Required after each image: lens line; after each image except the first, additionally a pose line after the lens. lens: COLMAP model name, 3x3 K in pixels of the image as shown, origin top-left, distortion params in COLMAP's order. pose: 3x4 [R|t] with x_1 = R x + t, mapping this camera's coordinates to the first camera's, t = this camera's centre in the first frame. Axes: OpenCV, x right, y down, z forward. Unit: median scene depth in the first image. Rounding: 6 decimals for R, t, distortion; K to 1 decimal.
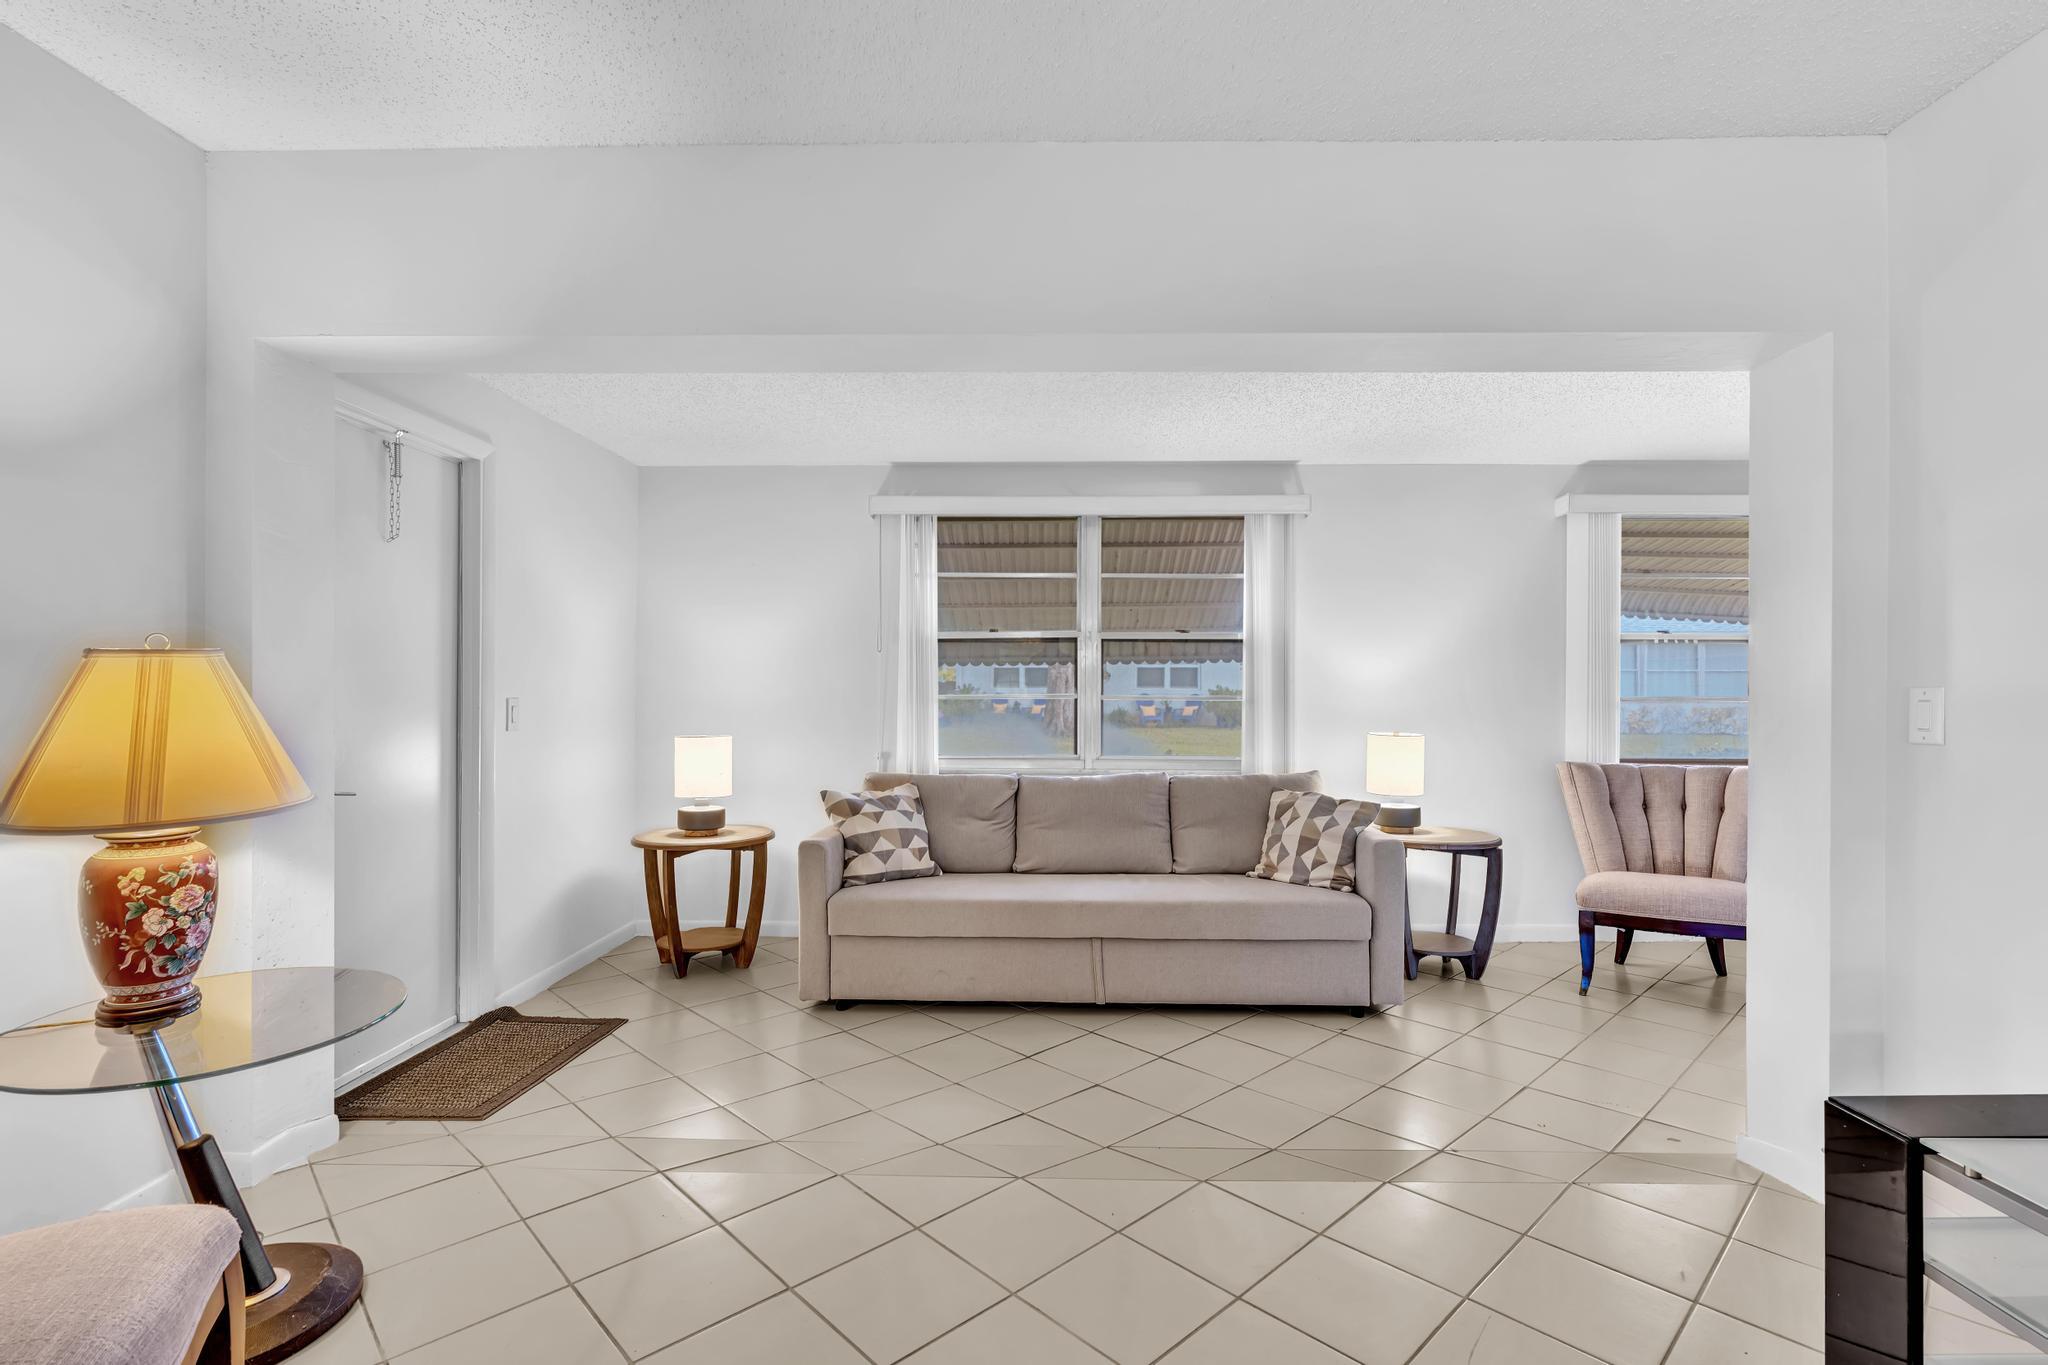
lens RADIAL K [[957.1, 0, 1024.0], [0, 957.1, 682.5], [0, 0, 1]] dist [-0.000956, 0.000348]
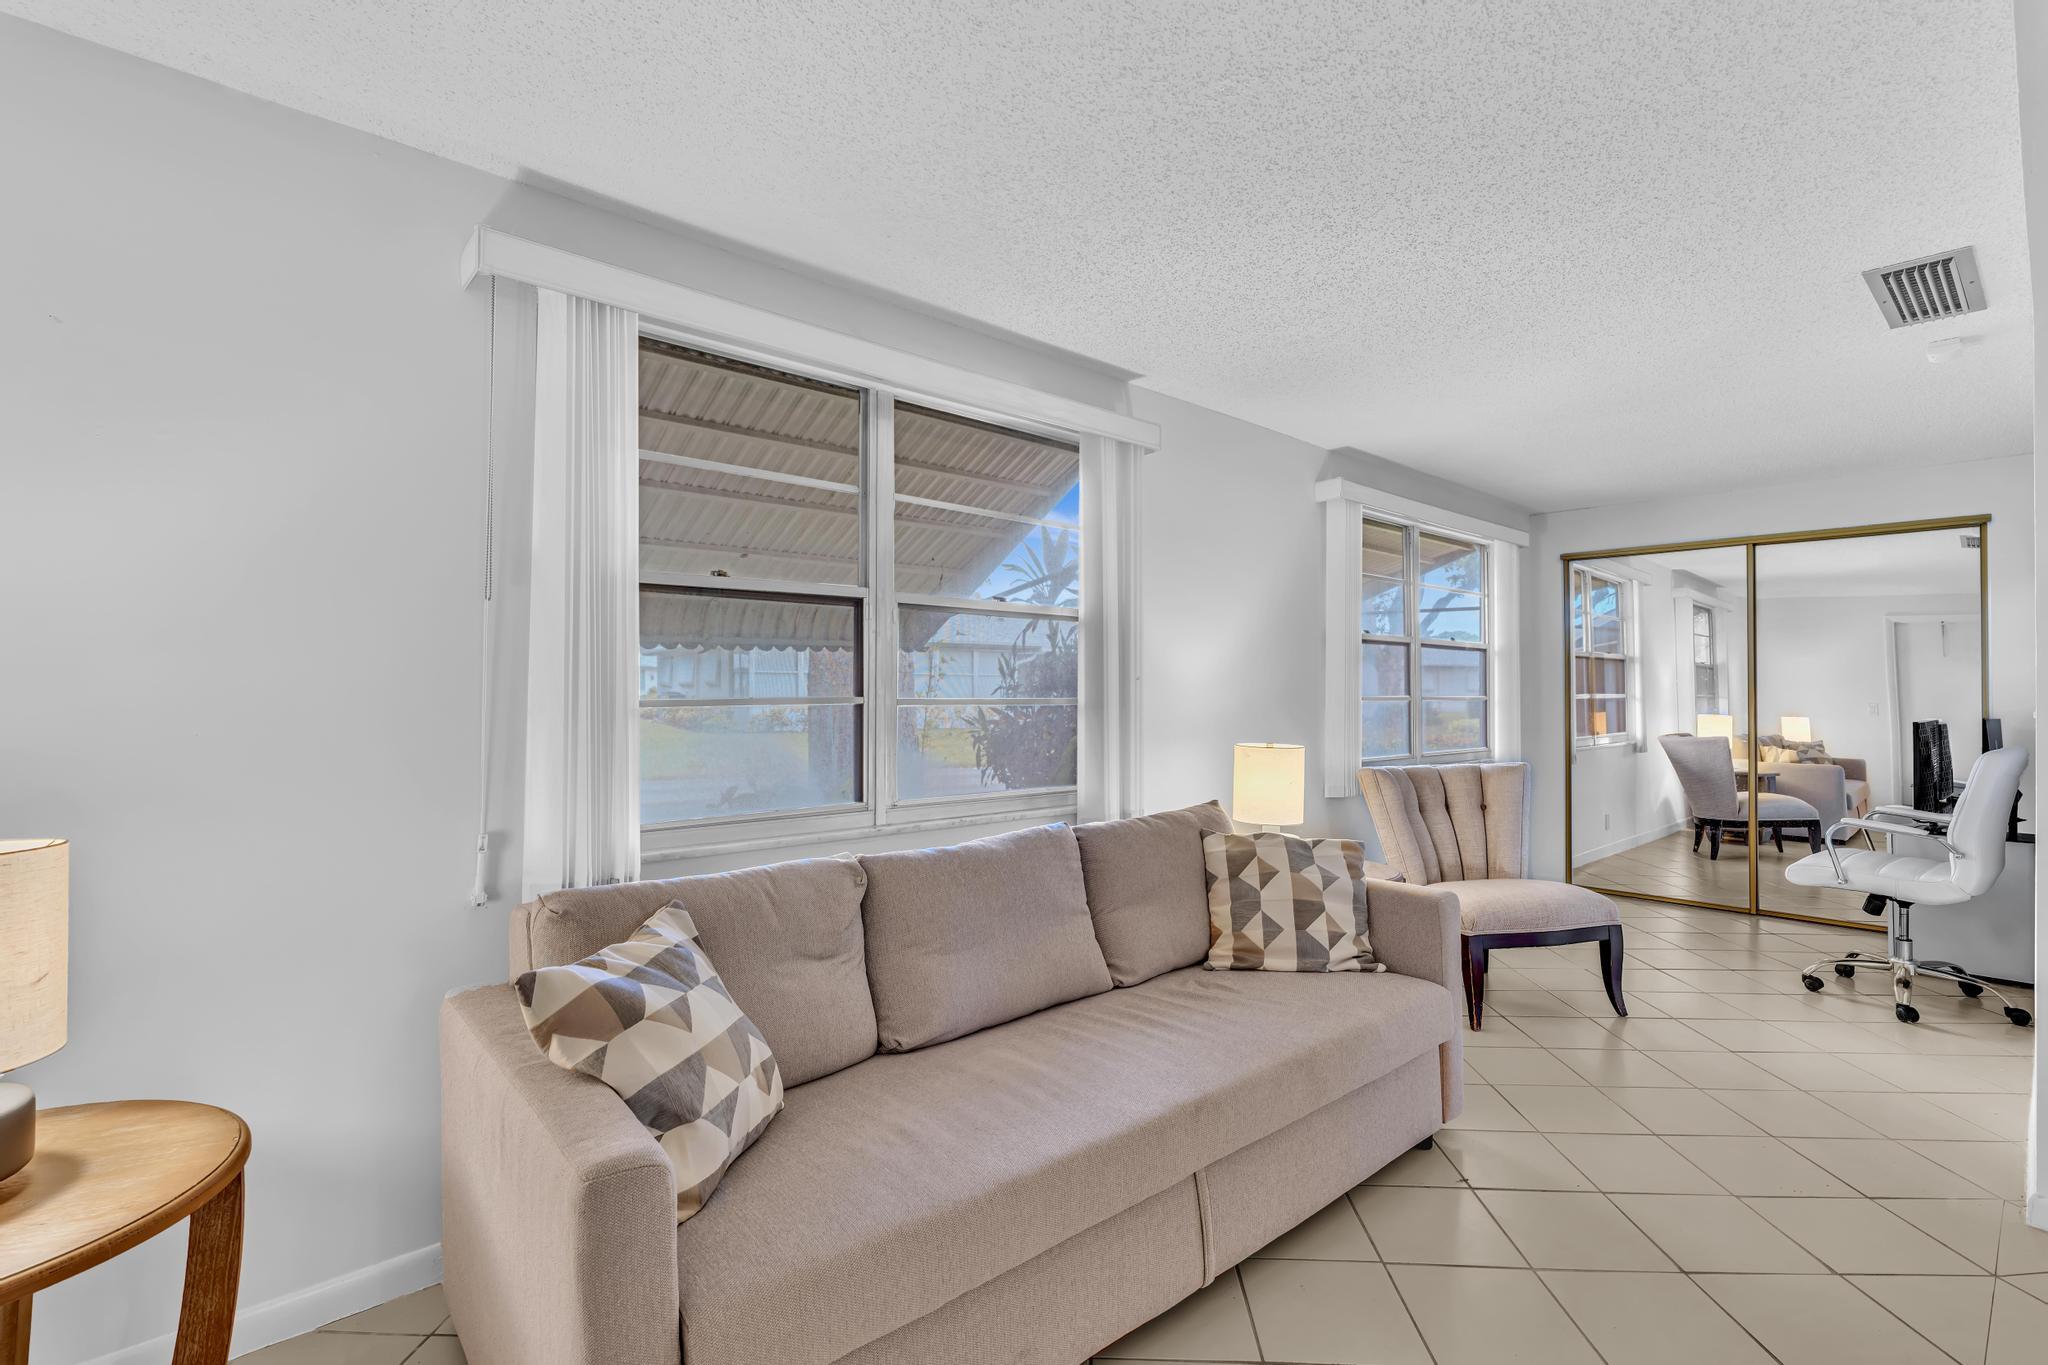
lens RADIAL K [[945.3, 0, 1033.3], [0, 945.3, 692.9], [0, 0, 1]] dist [0.000833, 0.000228]
pose [[0.724101, -0.001609, 0.689693, -0.310595], [-0.005624, 0.999950, 0.008237, 0.005209], [-0.689671, -0.009843, 0.724055, 0.614614]]
